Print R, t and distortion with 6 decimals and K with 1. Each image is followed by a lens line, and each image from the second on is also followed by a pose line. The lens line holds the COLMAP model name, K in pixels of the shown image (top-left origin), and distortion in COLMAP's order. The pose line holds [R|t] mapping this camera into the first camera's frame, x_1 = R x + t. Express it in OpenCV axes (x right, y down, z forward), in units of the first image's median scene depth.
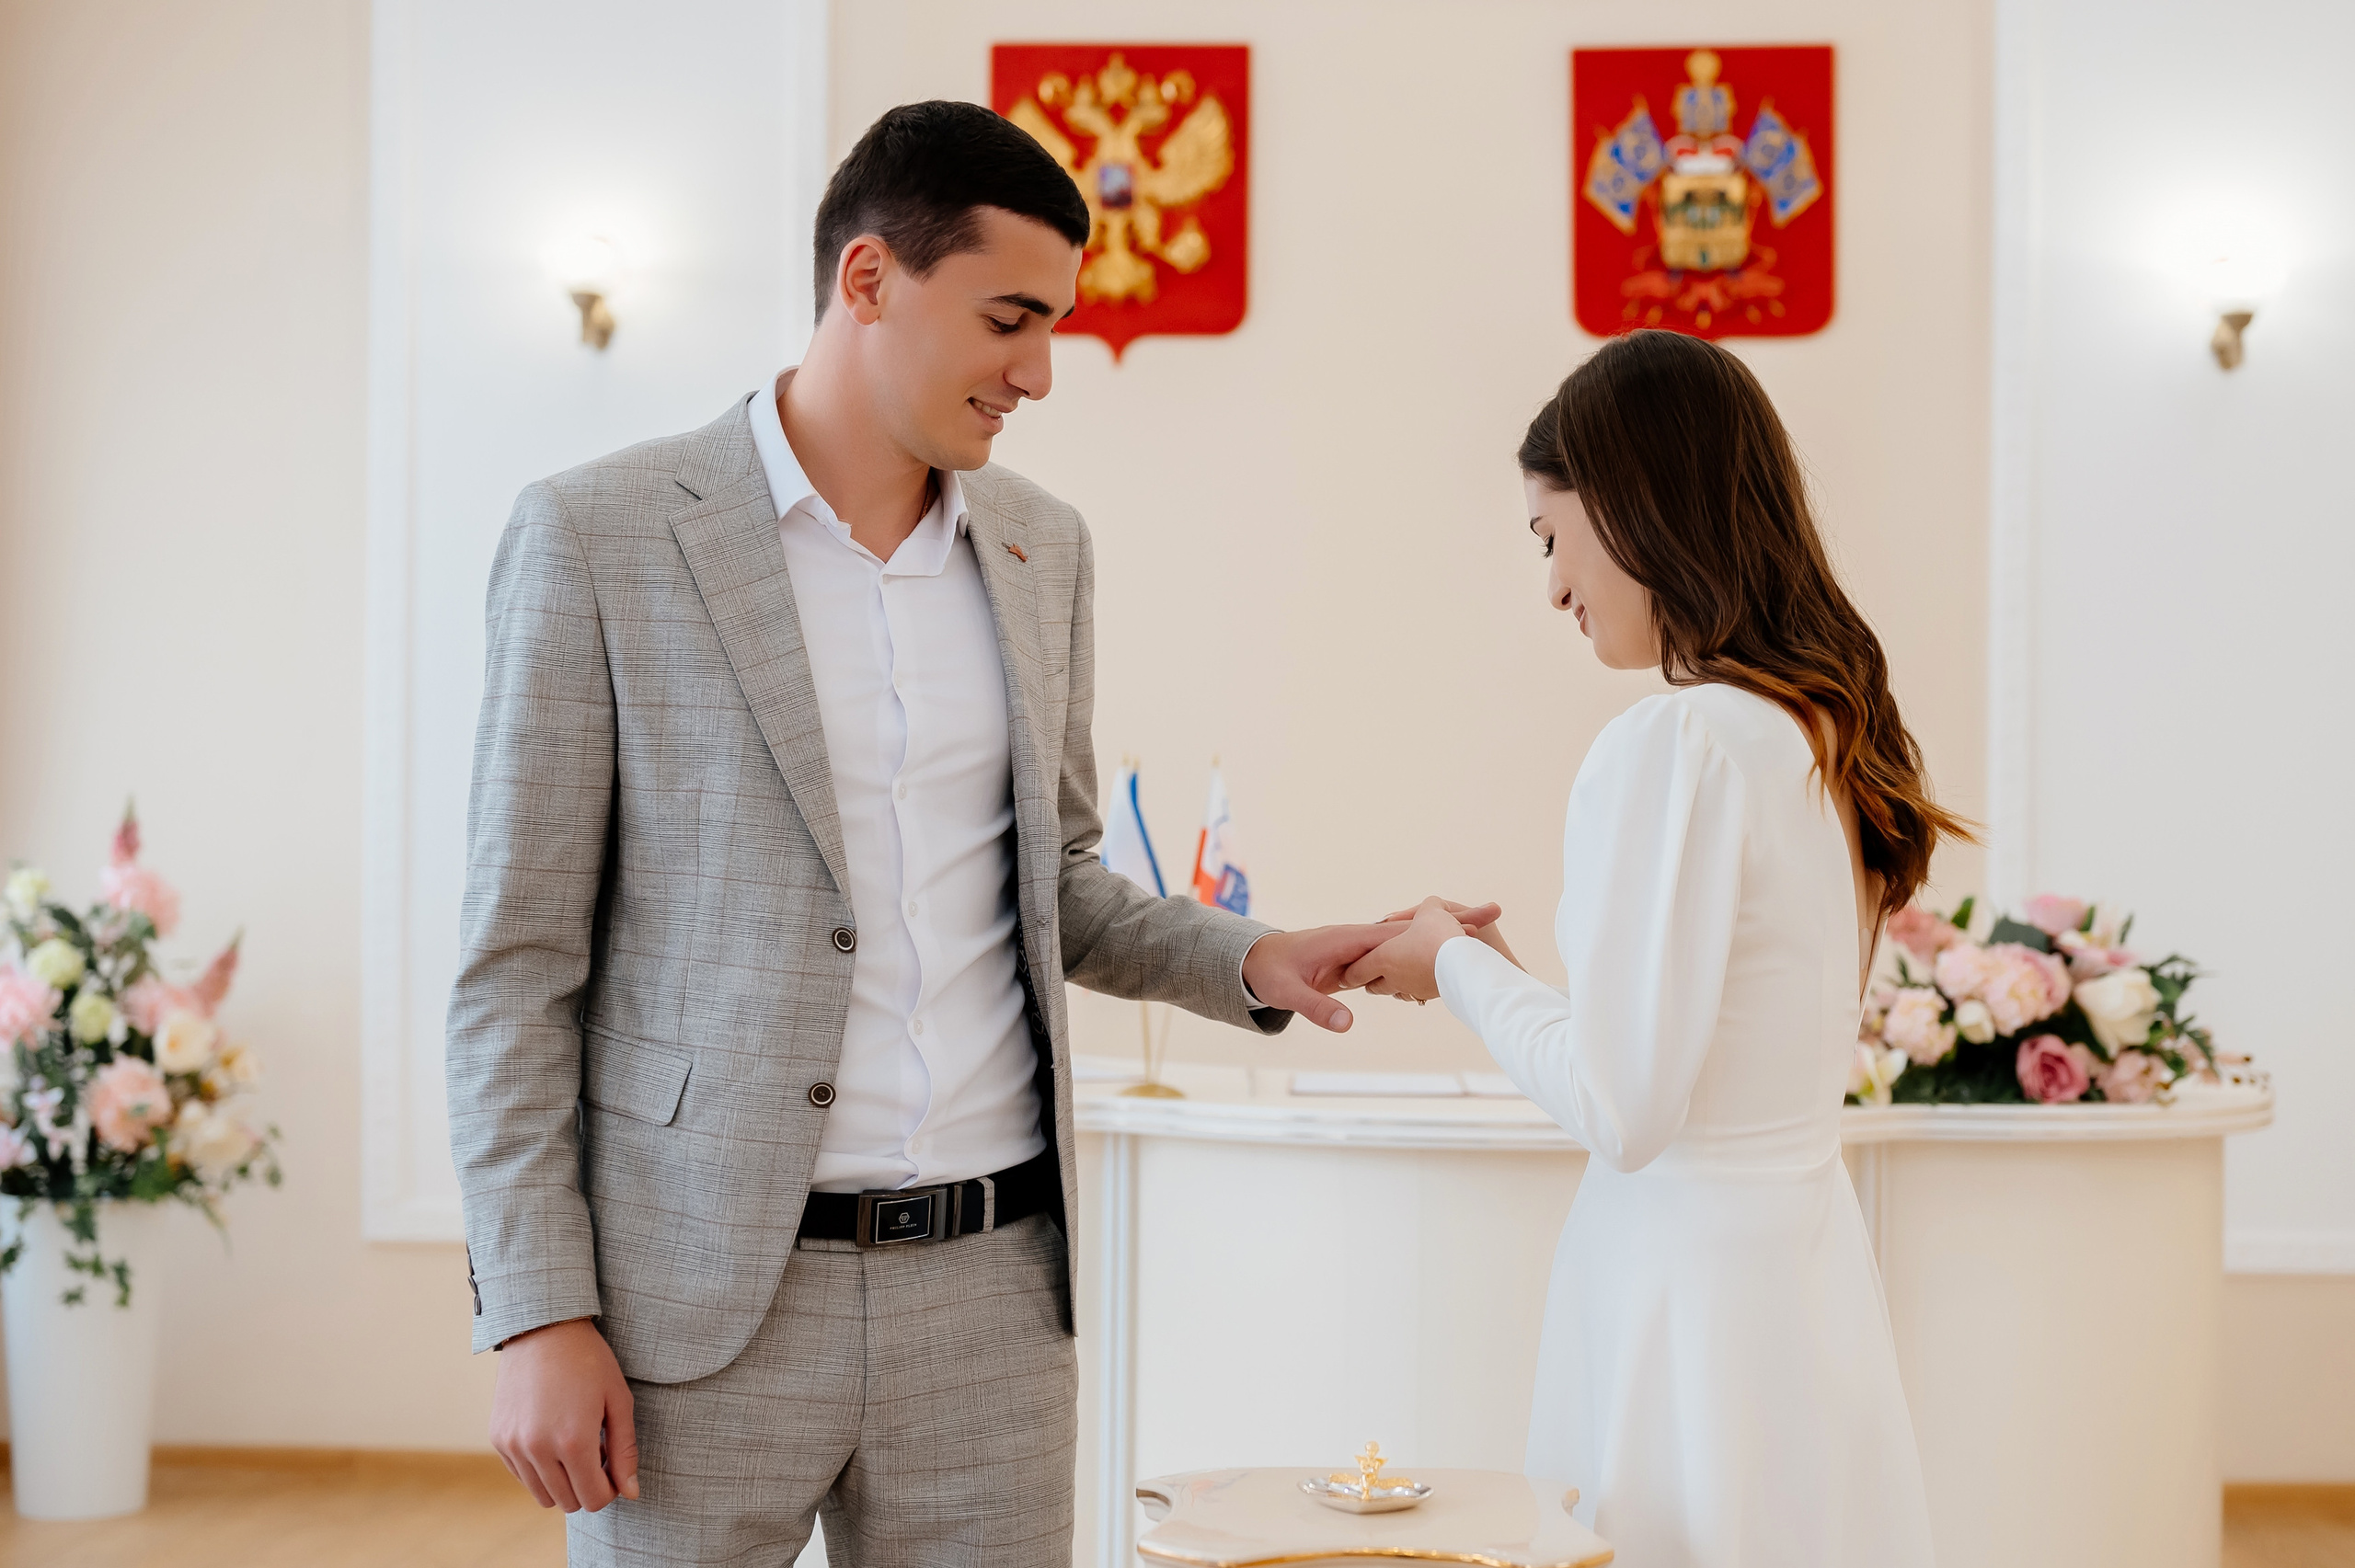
lens RADIAL K [[3723.0, 0, 1270.7], [0, 3723.0, 785.1], [0, 0, 1]] dist [-0.000753, -0.020649]
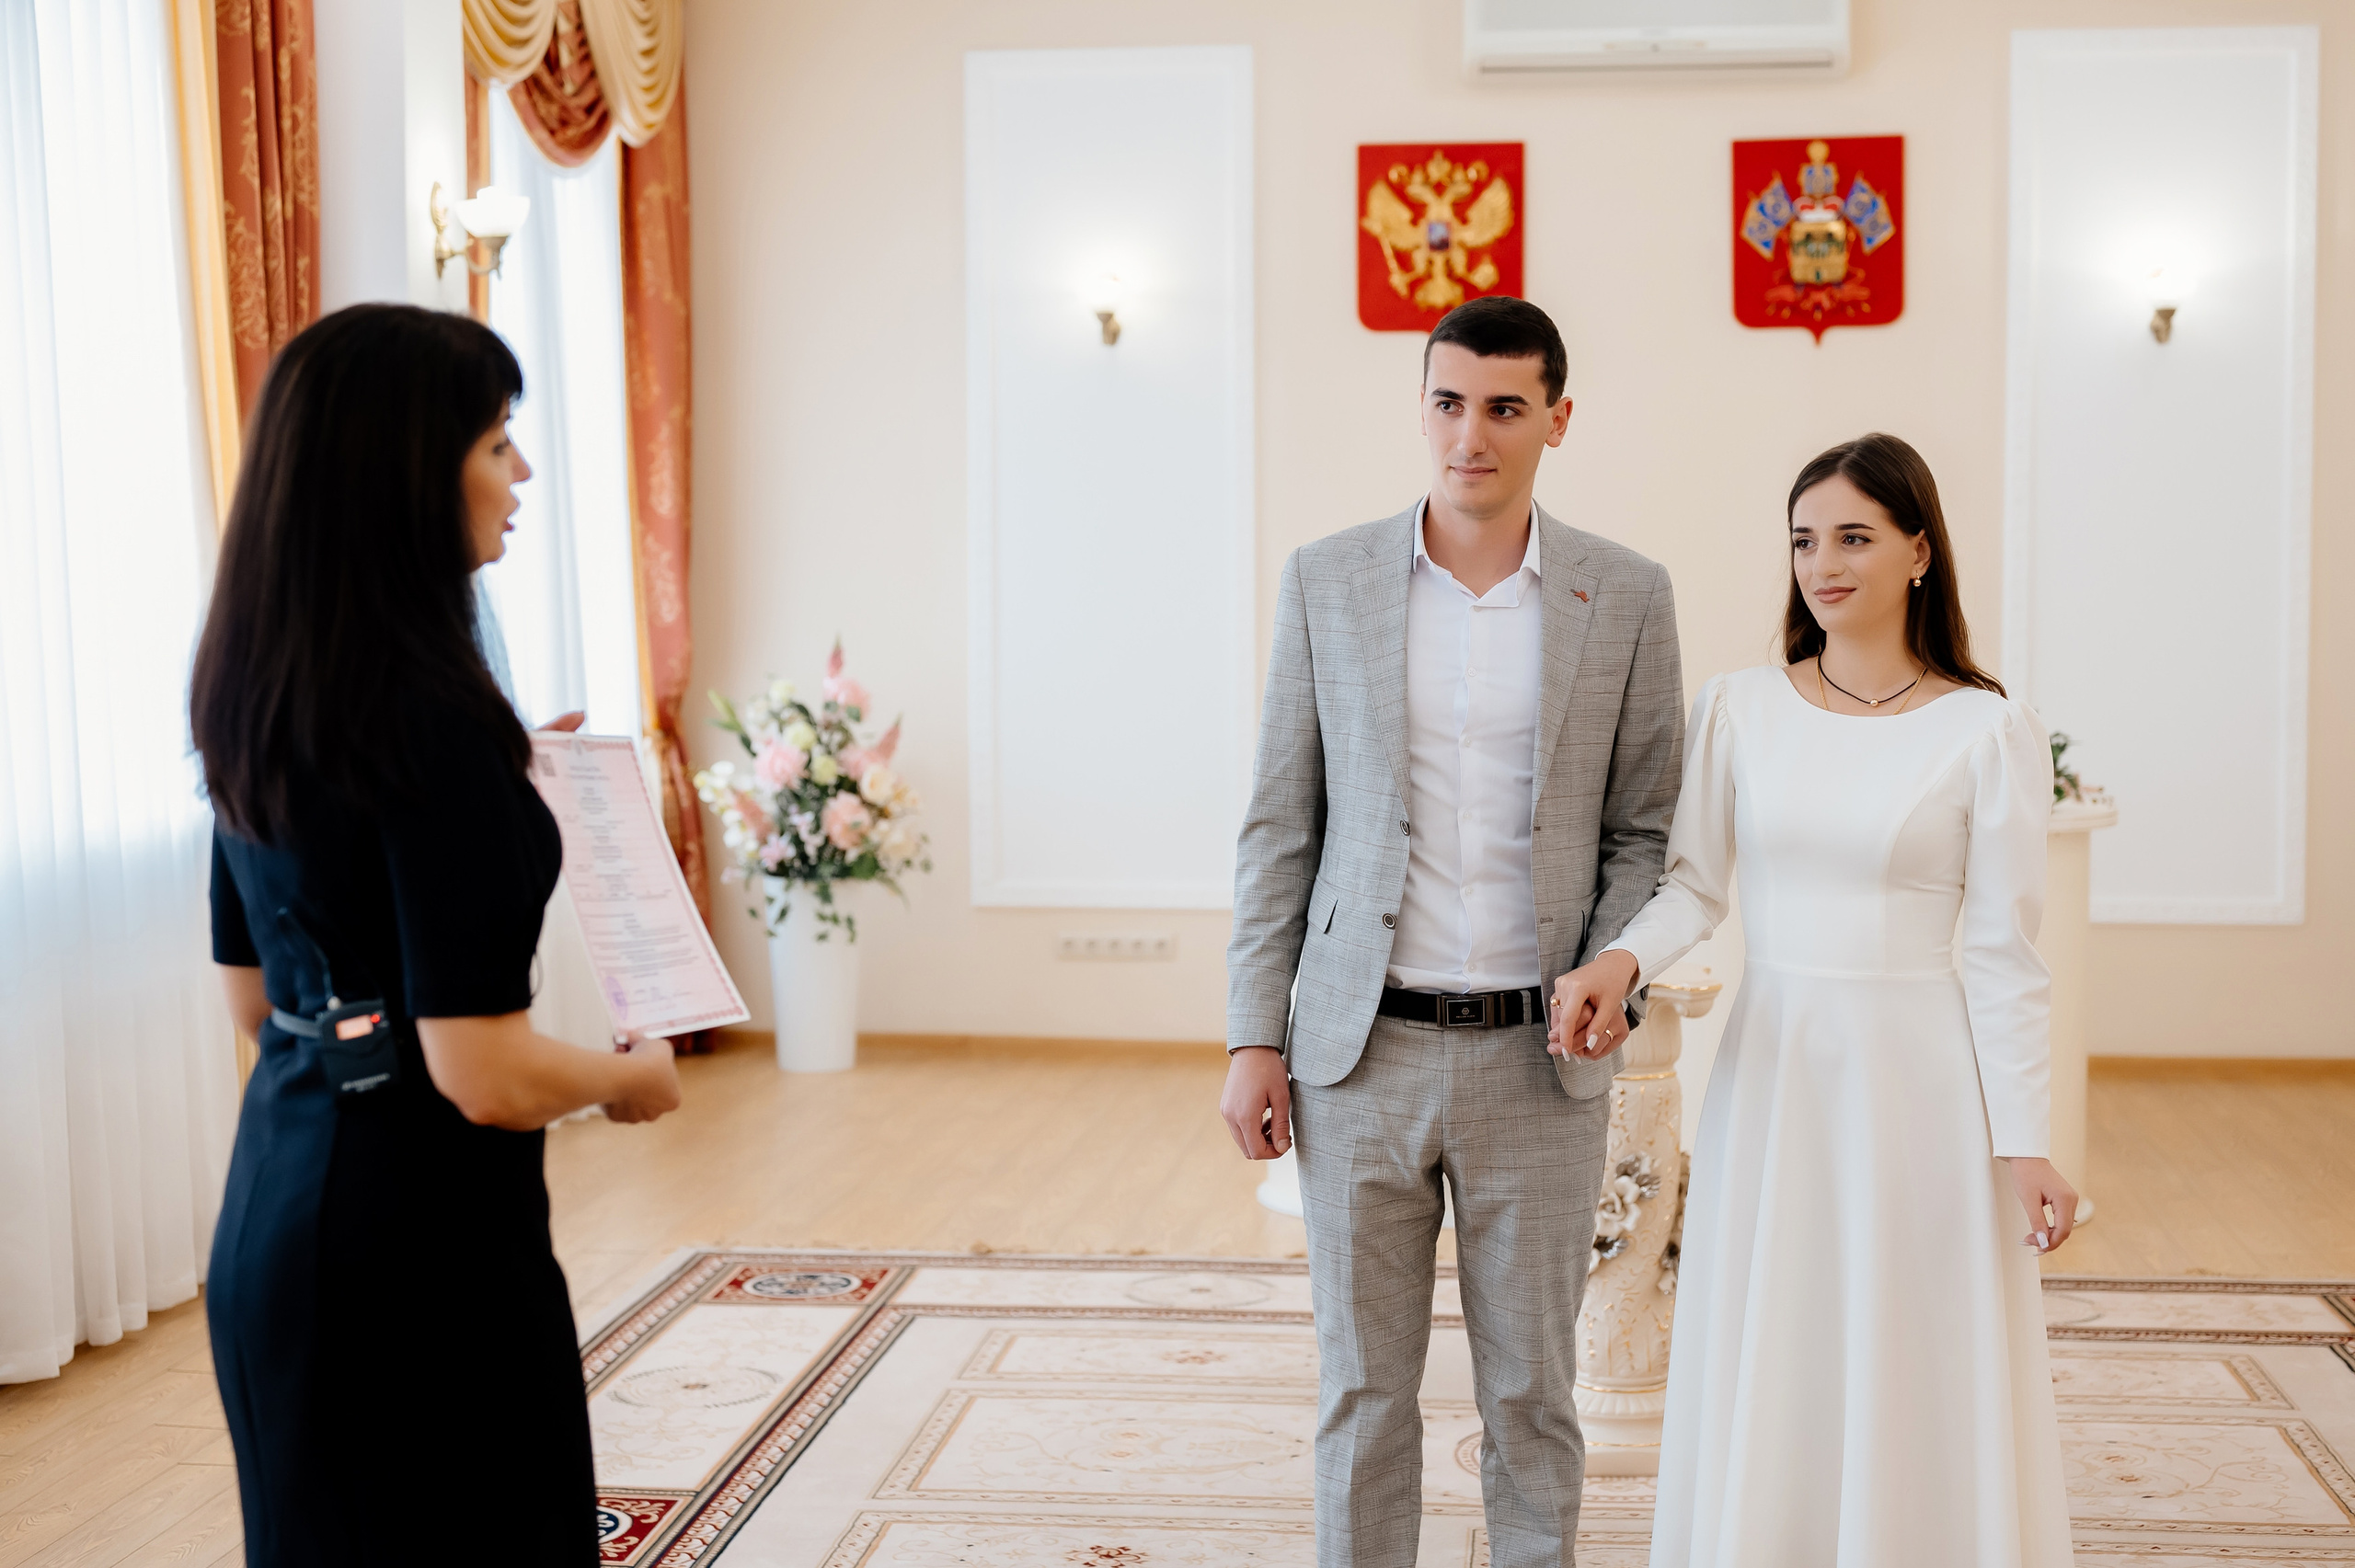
lens RADIAL K [[3344.1, 0, 1185.5], [0, 3344.1, 779.5], [0, 0, 1]] dist [-0.002079, -0.029965]
pose [[0.995900, -0.005470, -0.090294, -0.021996], [0.011871, 0.997440, 0.070509, -0.033314], [0.089678, -0.071292, 0.993416, -0.427609]]
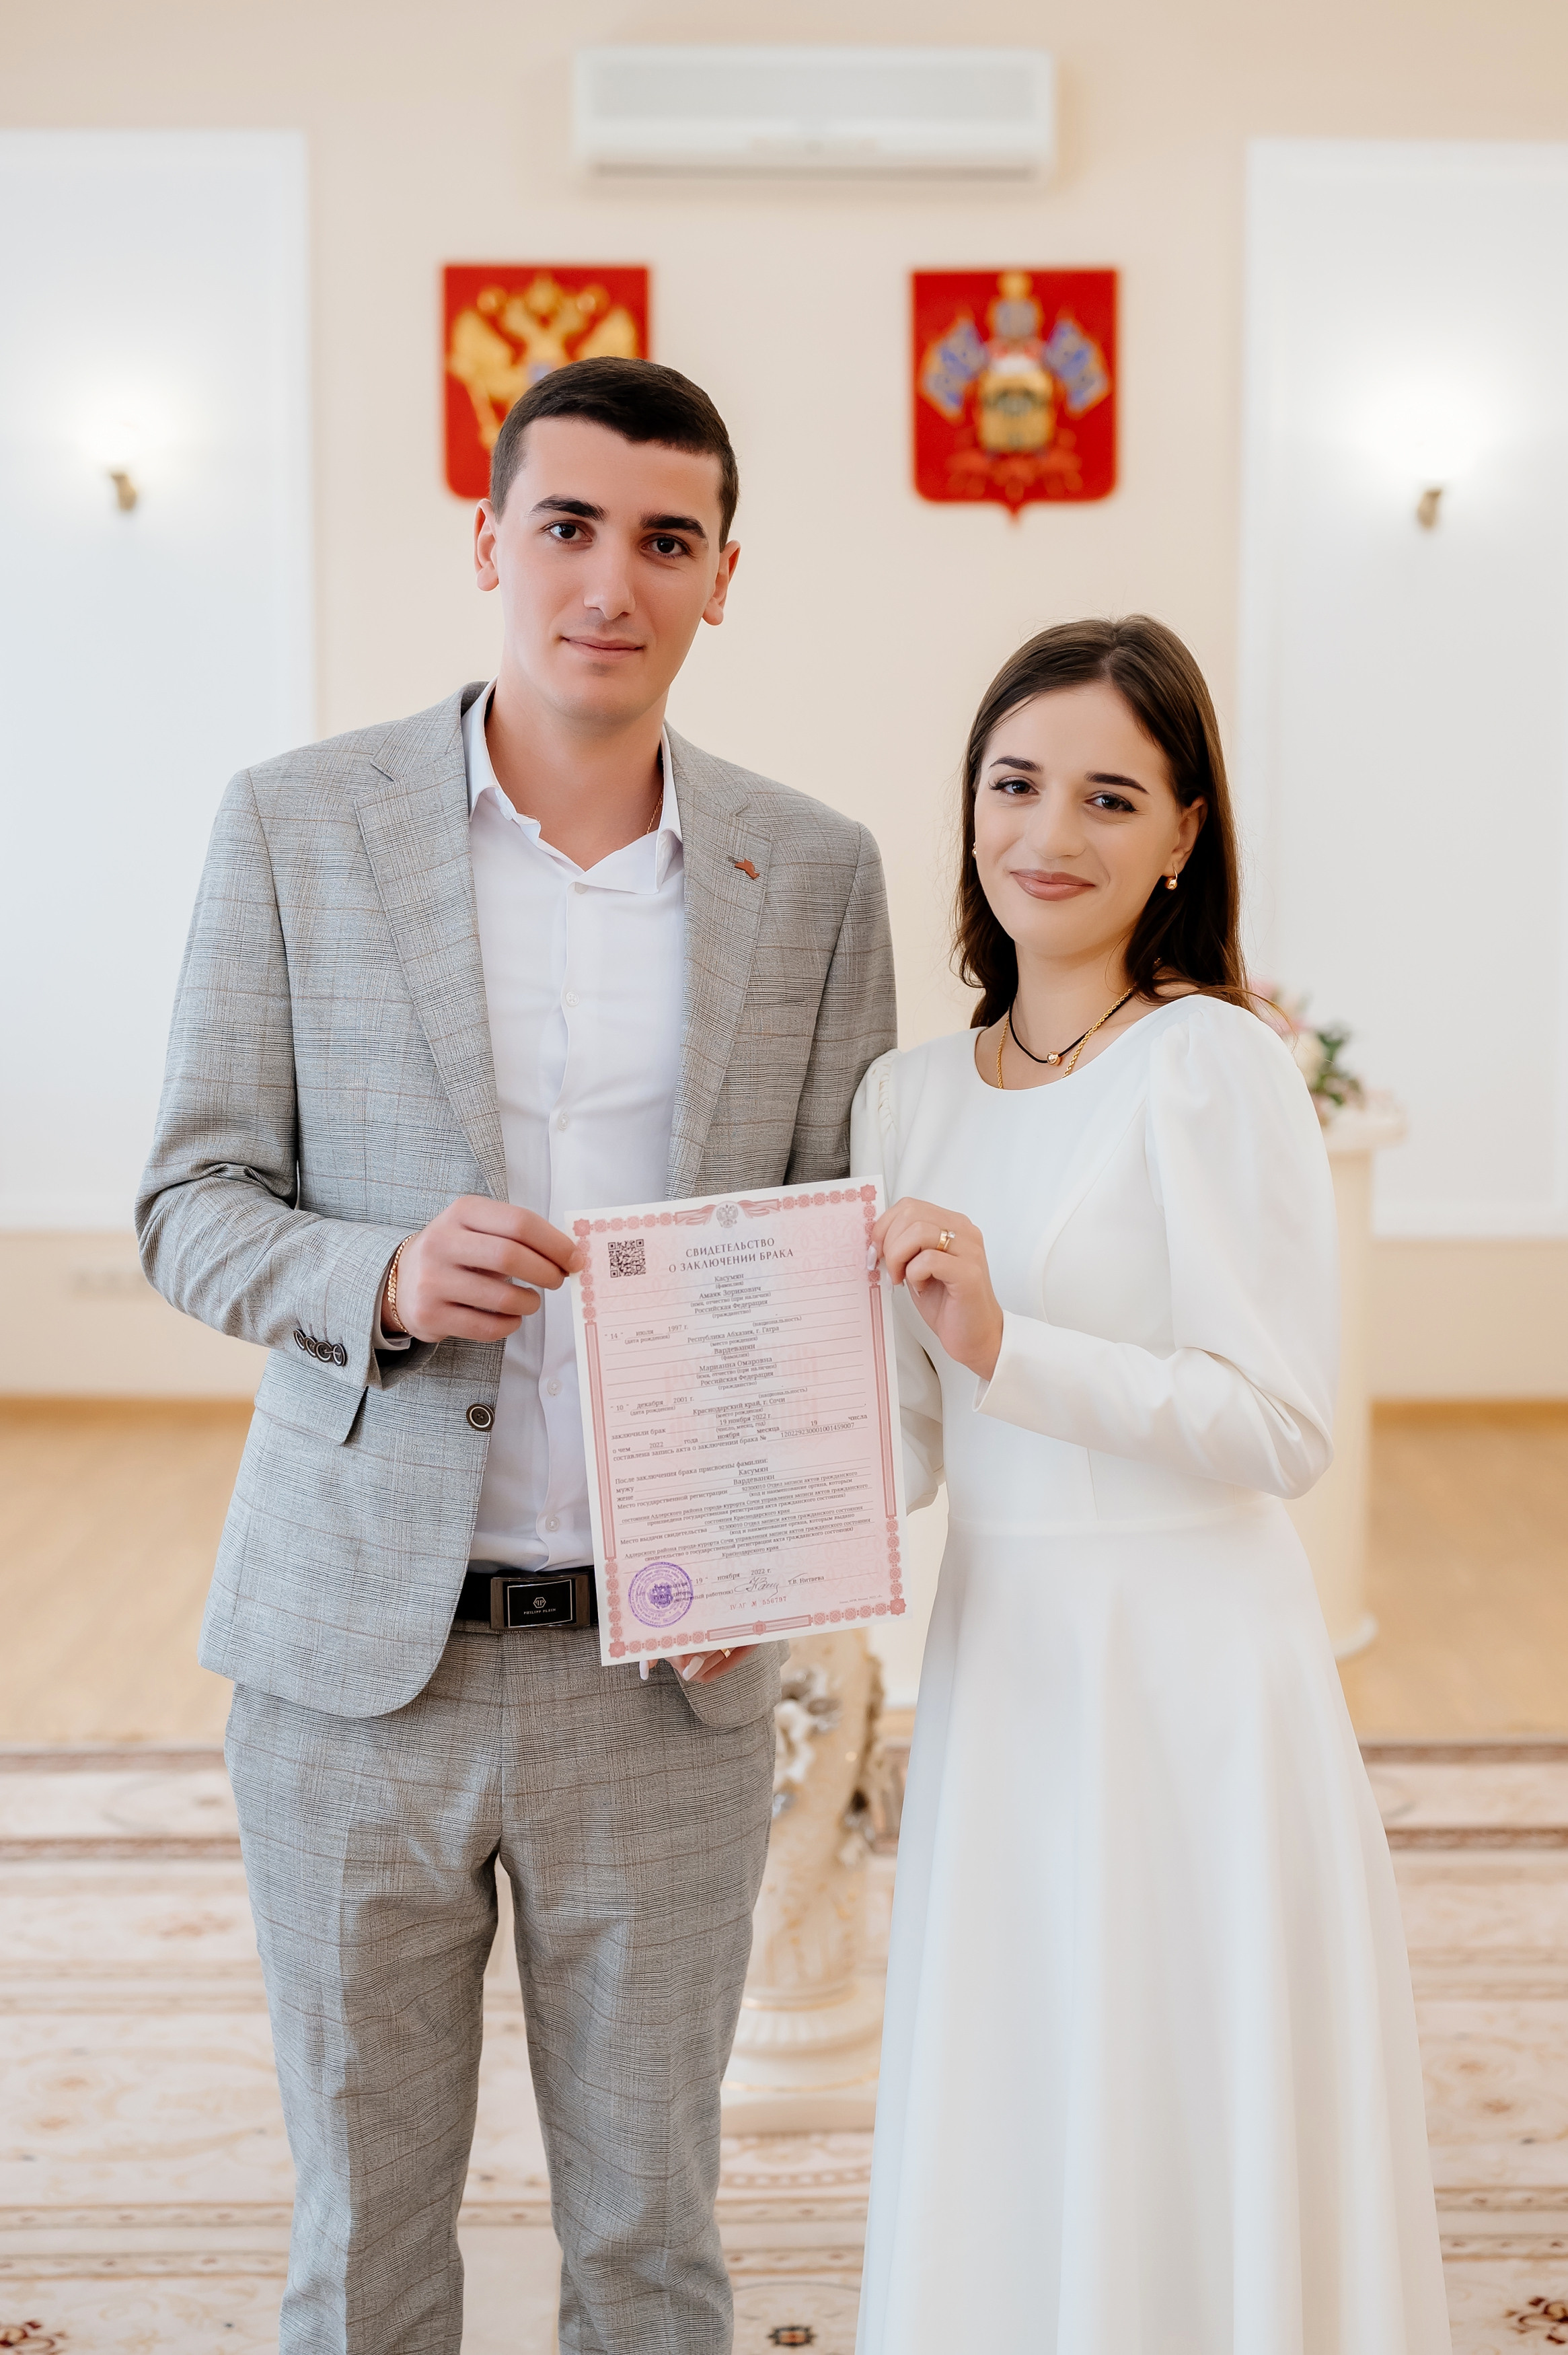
lens RADIAL K [[3562.8, 0, 794.2], [0, 3562.8, 1168.7], [0, 0, 1]] dist [-0.010655, 0.024416]
pose [[0.998875, -0.010660, 0.046206, -0.015988], [0.005360, 0.993542, 0.113338, -0.034361], [-0.047115, -0.112963, 0.992482, -0.214644]]
